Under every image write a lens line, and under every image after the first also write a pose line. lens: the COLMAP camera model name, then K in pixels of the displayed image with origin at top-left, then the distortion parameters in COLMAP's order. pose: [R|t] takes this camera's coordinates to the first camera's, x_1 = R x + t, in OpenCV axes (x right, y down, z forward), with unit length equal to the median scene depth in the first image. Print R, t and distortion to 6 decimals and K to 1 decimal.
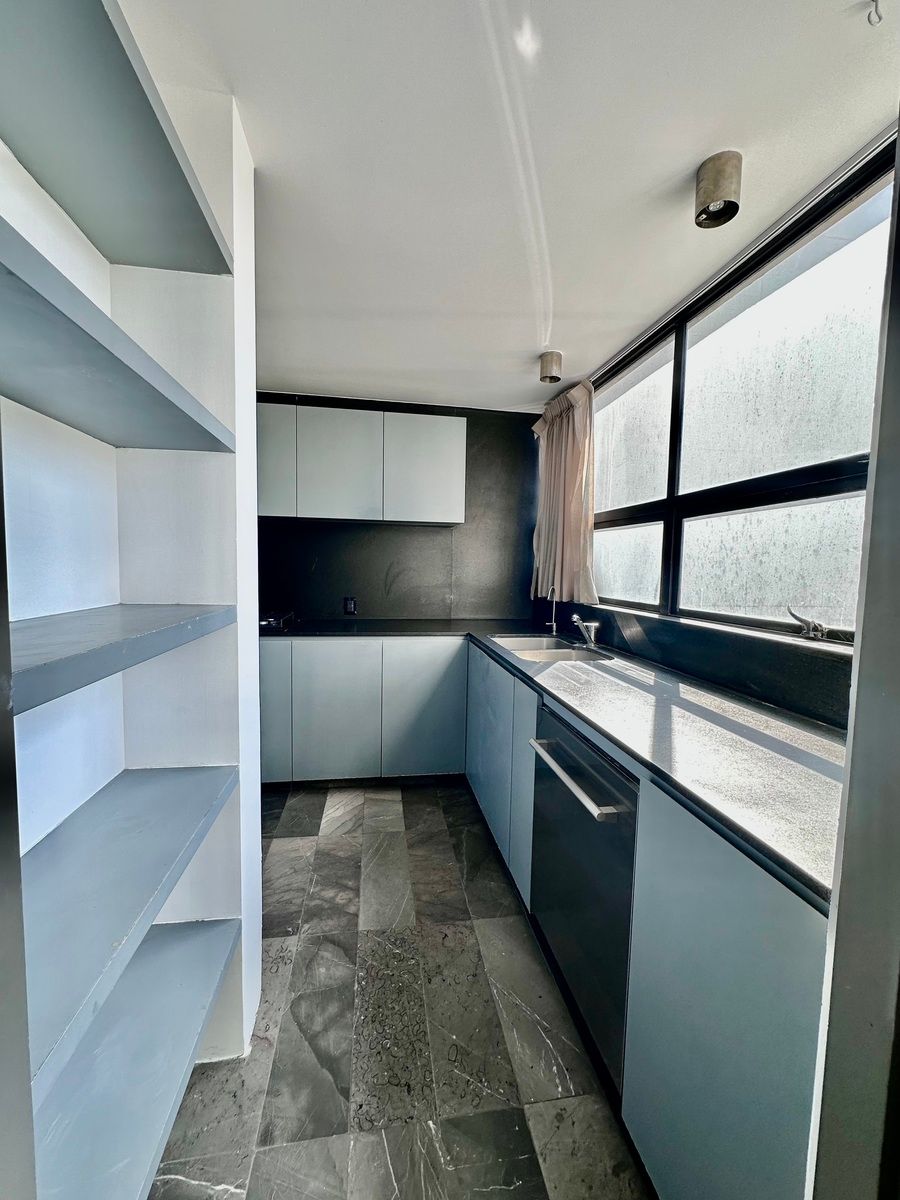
lens RADIAL K [[478.5, 0, 451.6], [0, 478.5, 600.3], [0, 0, 1]] dist [-0.004668, 0.000946]
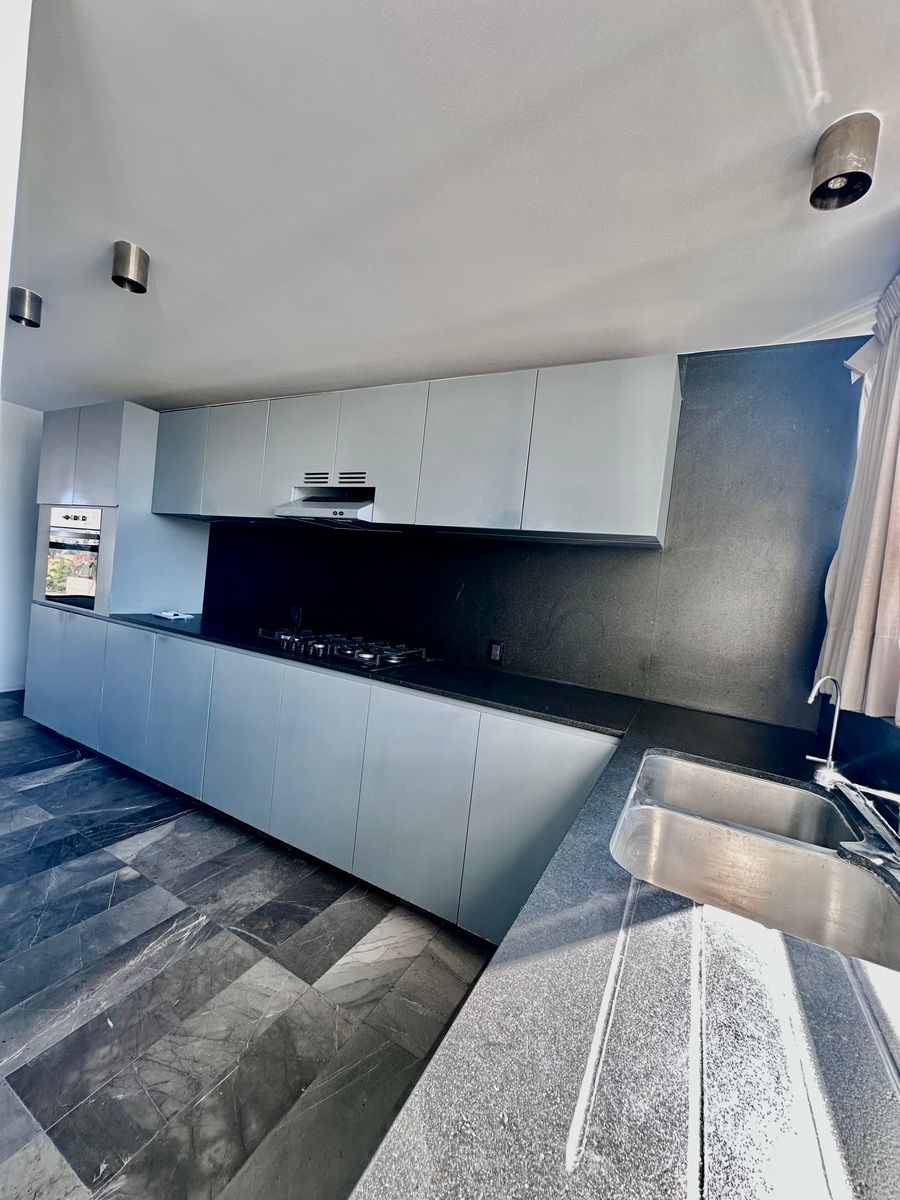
lens RADIAL K [[478.5, 0, 449.0], [0, 478.5, 599.5], [0, 0, 1]] dist [-0.004668, 0.000946]
pose [[0.795176, 0.085560, -0.600313, 0.277382], [-0.137938, 0.989564, -0.041675, -0.046575], [0.590482, 0.115945, 0.798679, 0.637379]]
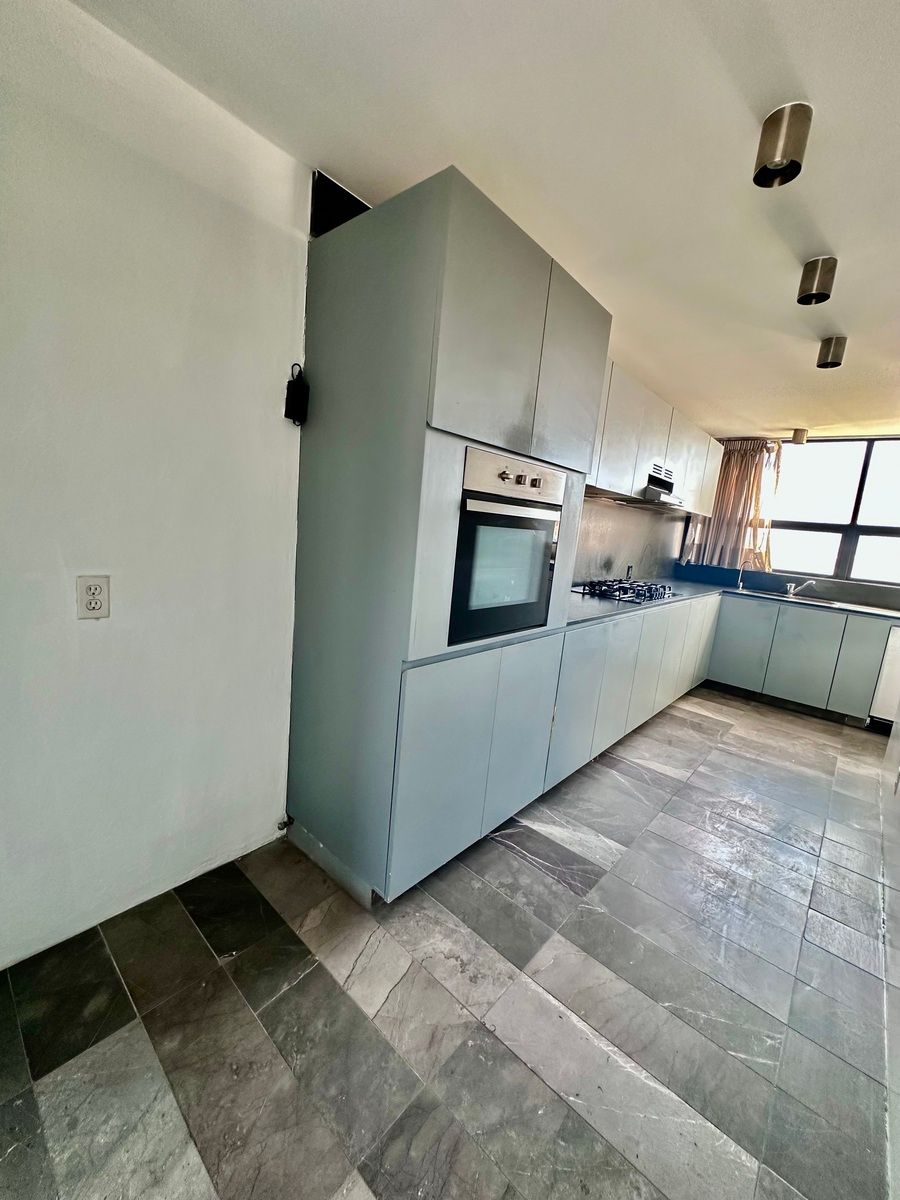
lens RADIAL K [[478.5, 0, 452.6], [0, 478.5, 601.5], [0, 0, 1]] dist [-0.004668, 0.000946]
pose [[0.772059, -0.057158, 0.632975, -2.417687], [-0.028571, 0.991819, 0.124411, -0.096749], [-0.634908, -0.114137, 0.764110, 0.530272]]
